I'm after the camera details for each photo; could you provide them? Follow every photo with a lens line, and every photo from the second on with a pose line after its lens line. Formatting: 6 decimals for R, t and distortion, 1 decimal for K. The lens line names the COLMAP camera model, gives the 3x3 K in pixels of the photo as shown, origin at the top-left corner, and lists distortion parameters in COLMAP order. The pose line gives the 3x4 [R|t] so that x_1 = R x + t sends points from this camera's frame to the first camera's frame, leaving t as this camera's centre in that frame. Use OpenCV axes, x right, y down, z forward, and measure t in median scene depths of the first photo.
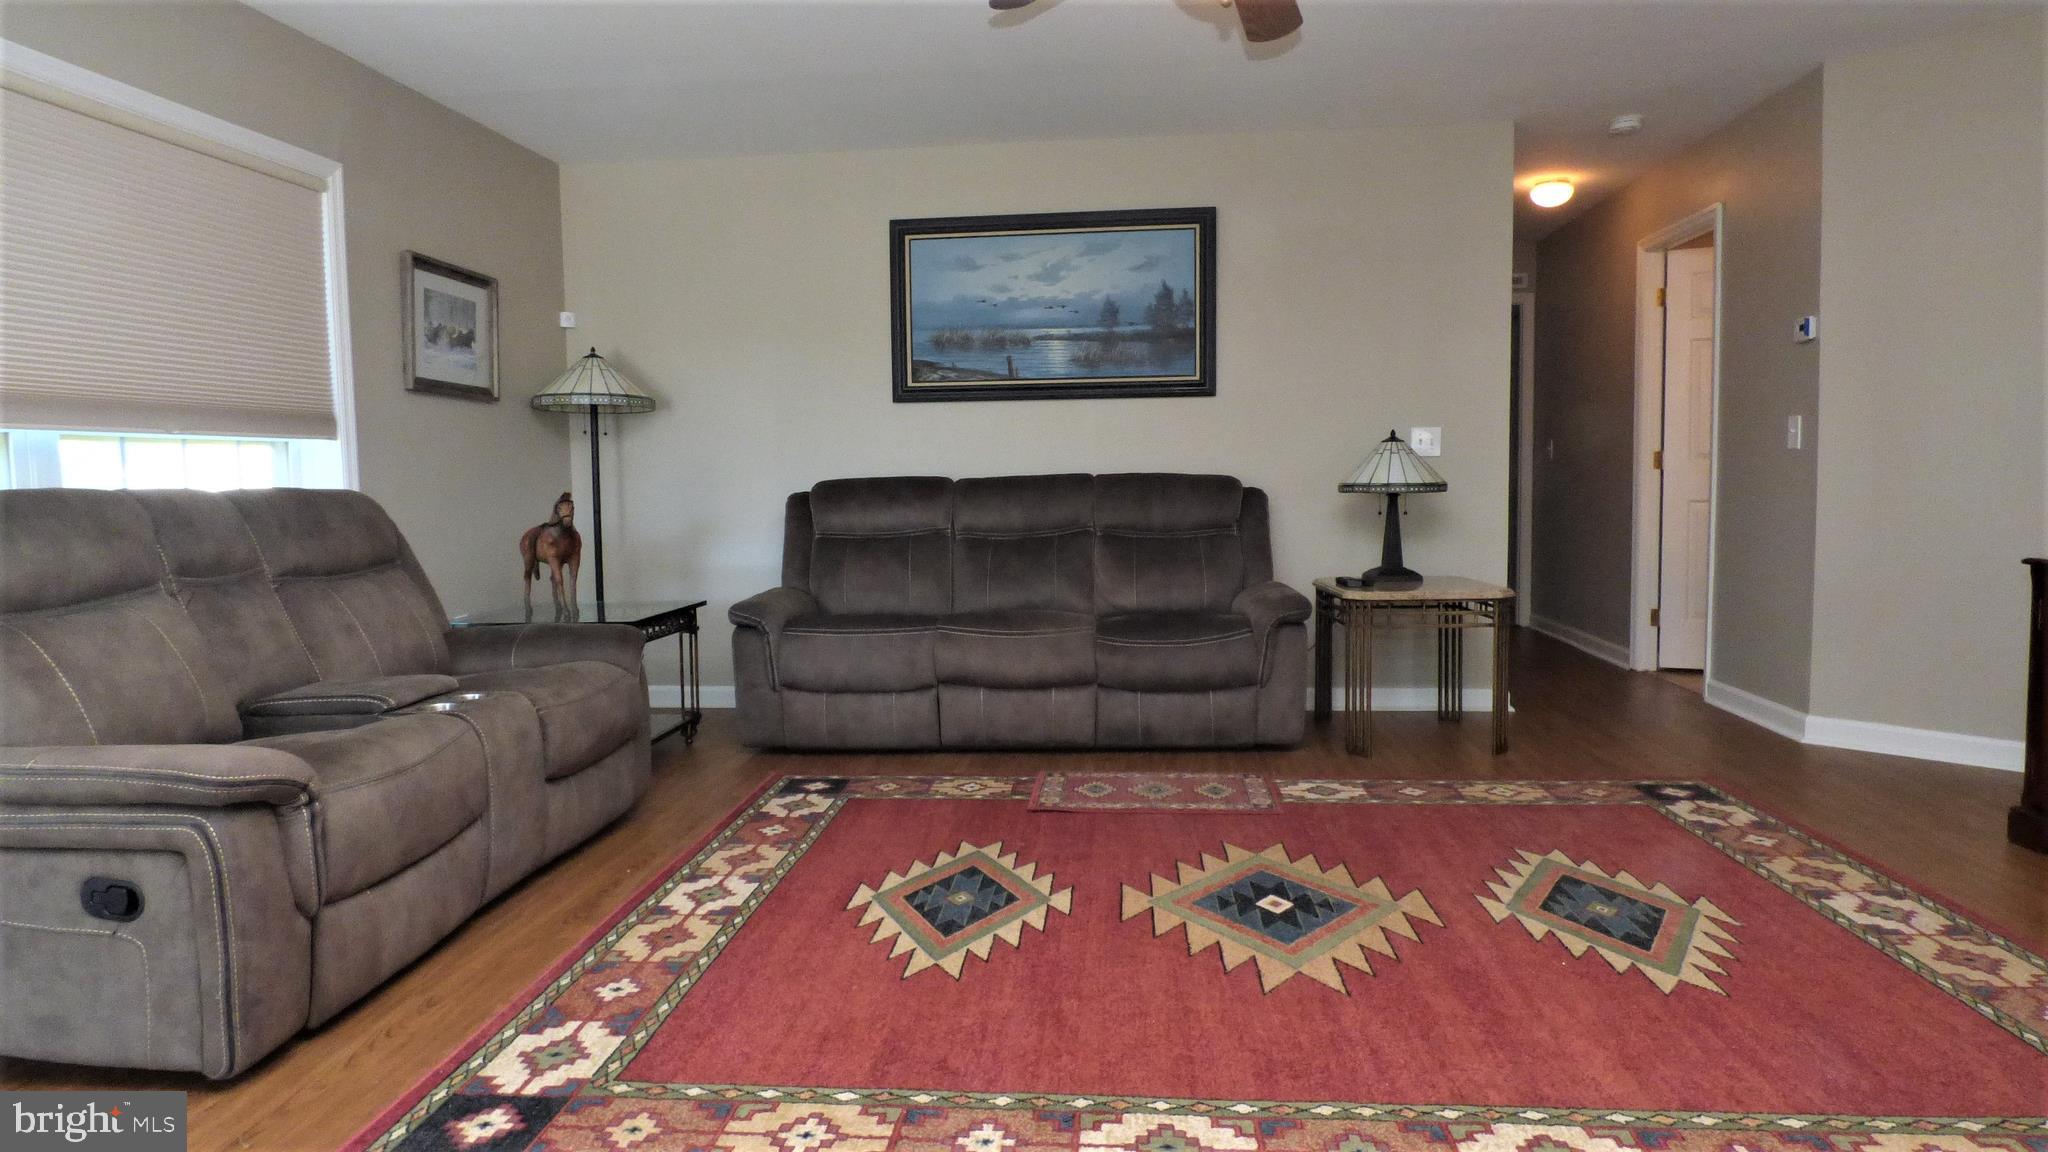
lens RADIAL K [[1236.5, 0, 1030.6], [0, 1236.5, 574.6], [0, 0, 1]] dist [-0.005849, -0.002211]
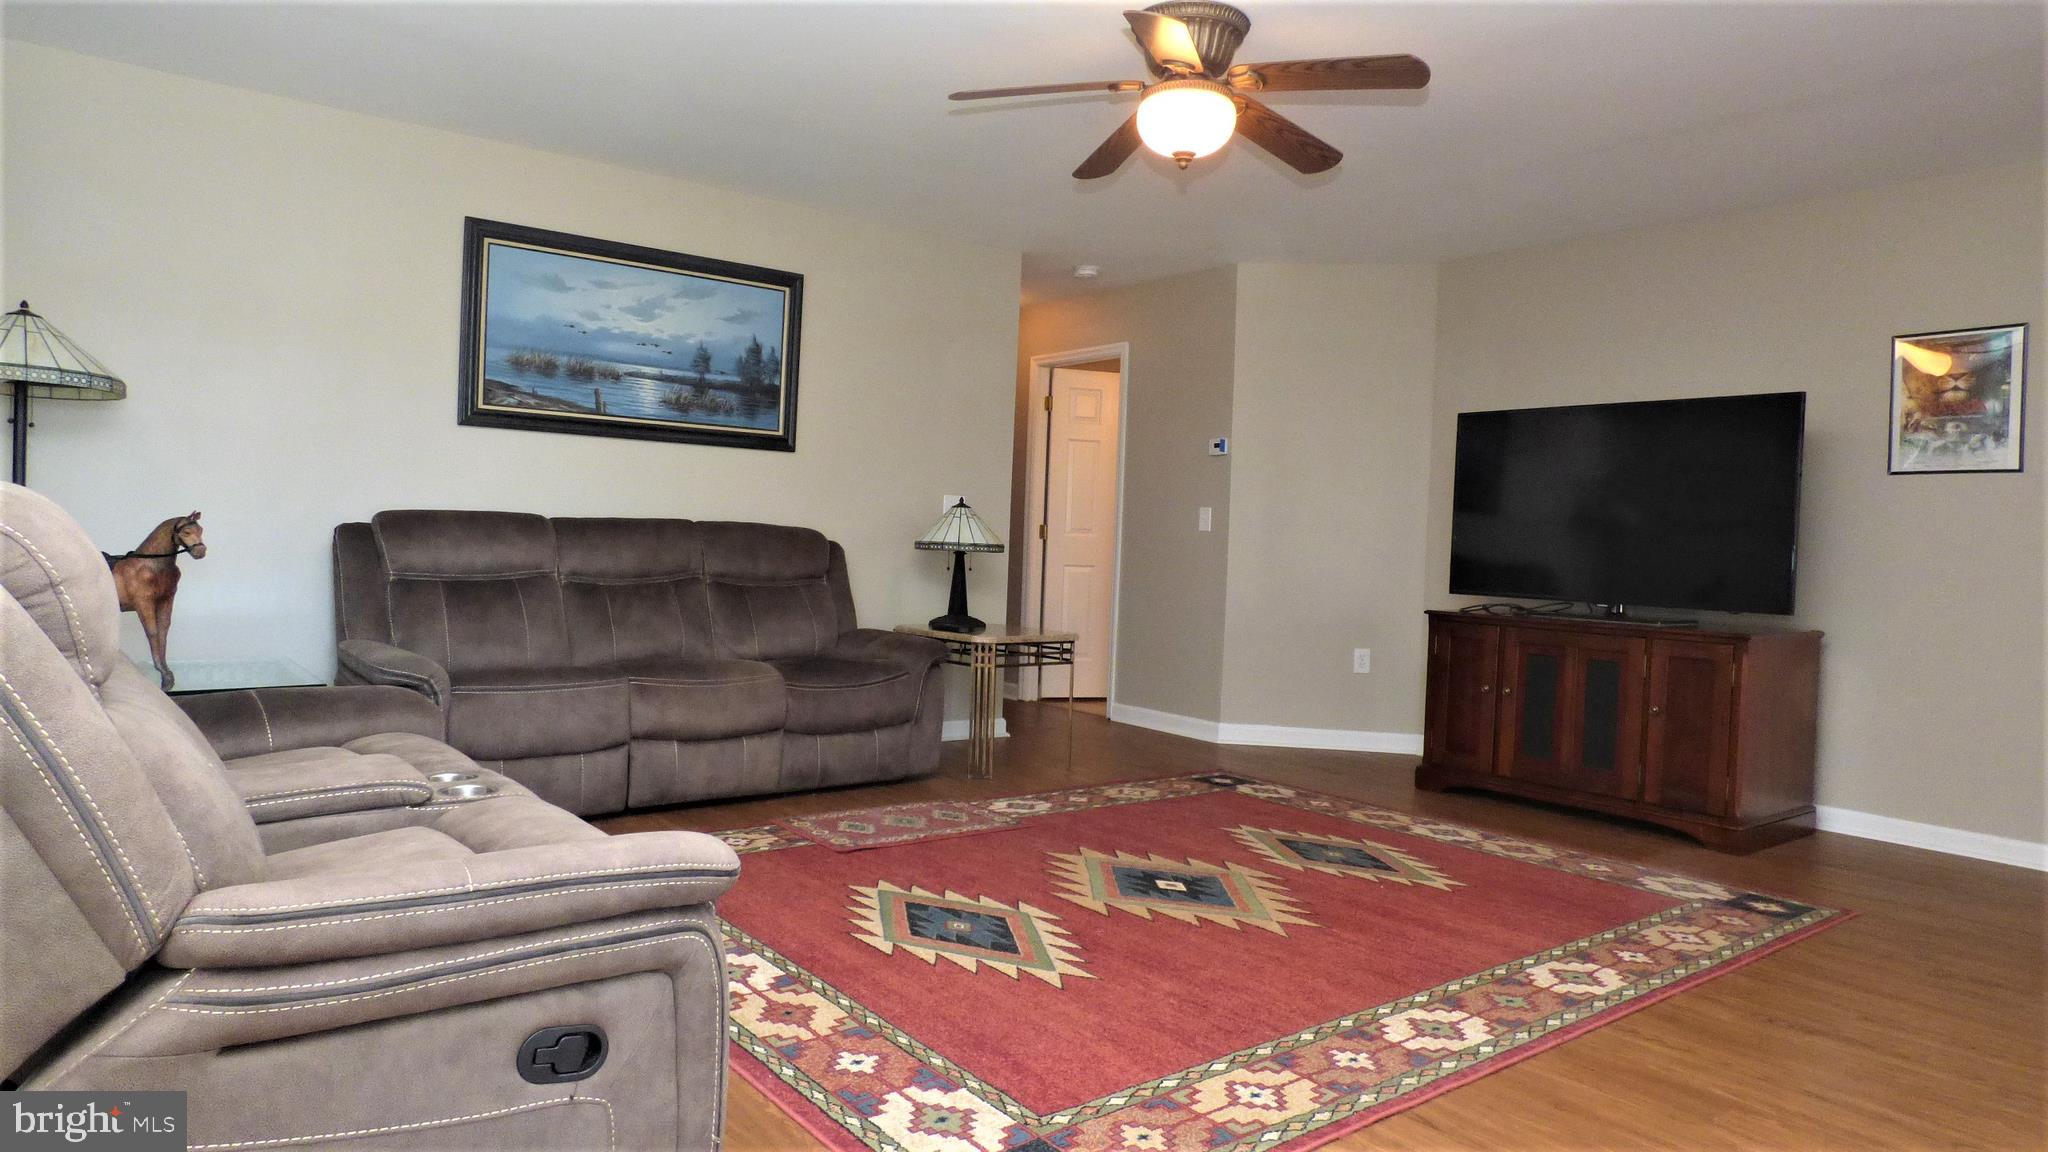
lens RADIAL K [[1236.5, 0, 1041.5], [0, 1236.5, 566.9], [0, 0, 1]] dist [-0.005849, -0.002211]
pose [[0.726018, 0.028177, 0.687098, -0.496565], [0.006768, 0.998819, -0.048113, 0.005288], [-0.687642, 0.039581, 0.724970, 0.120905]]
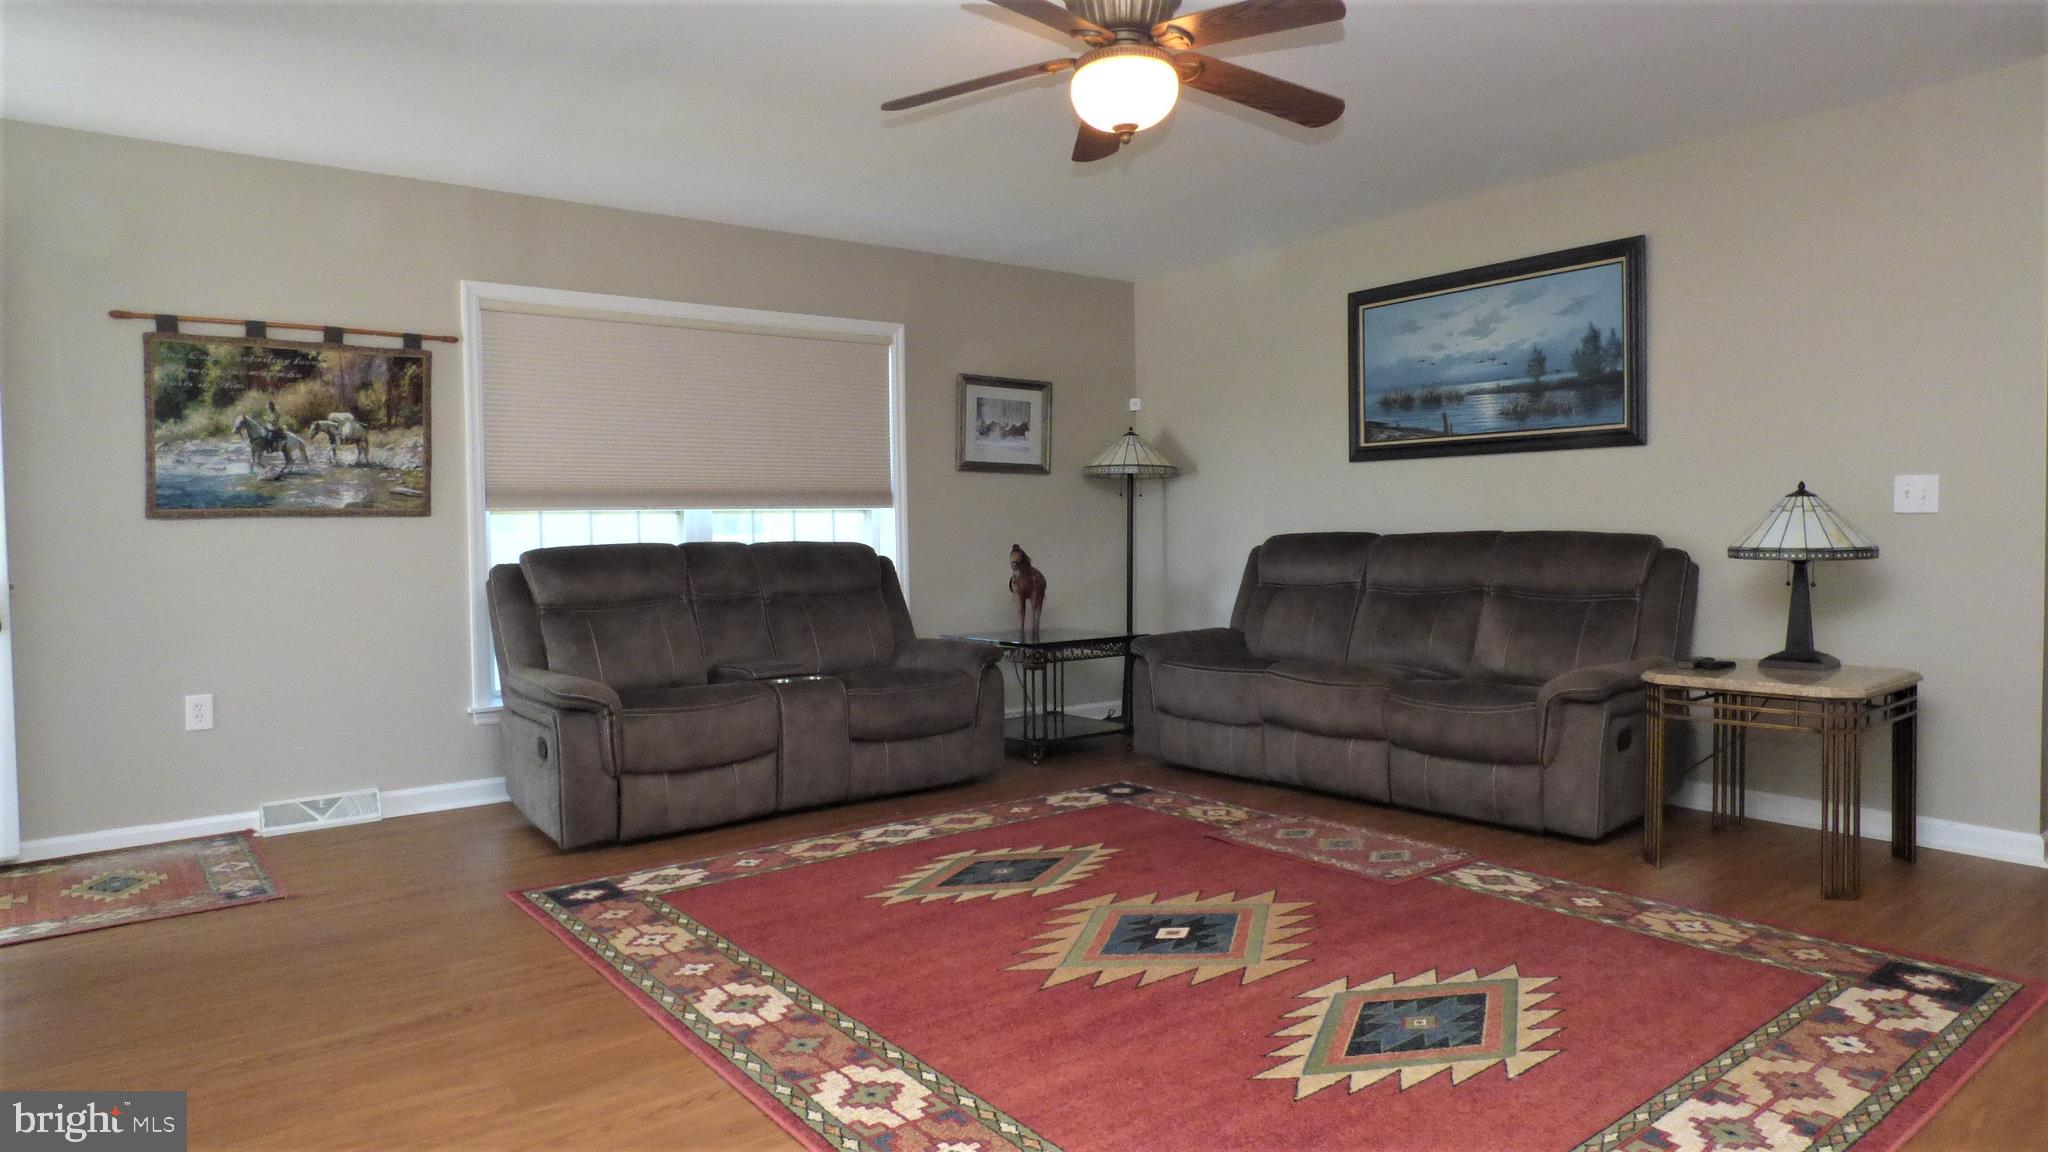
lens RADIAL K [[1236.5, 0, 1033.9], [0, 1236.5, 568.5], [0, 0, 1]] dist [-0.005849, -0.002211]
pose [[0.676704, 0.031368, -0.735587, 0.605798], [-0.055484, 0.998424, -0.008467, -0.028096], [0.734161, 0.046543, 0.677378, 0.095958]]
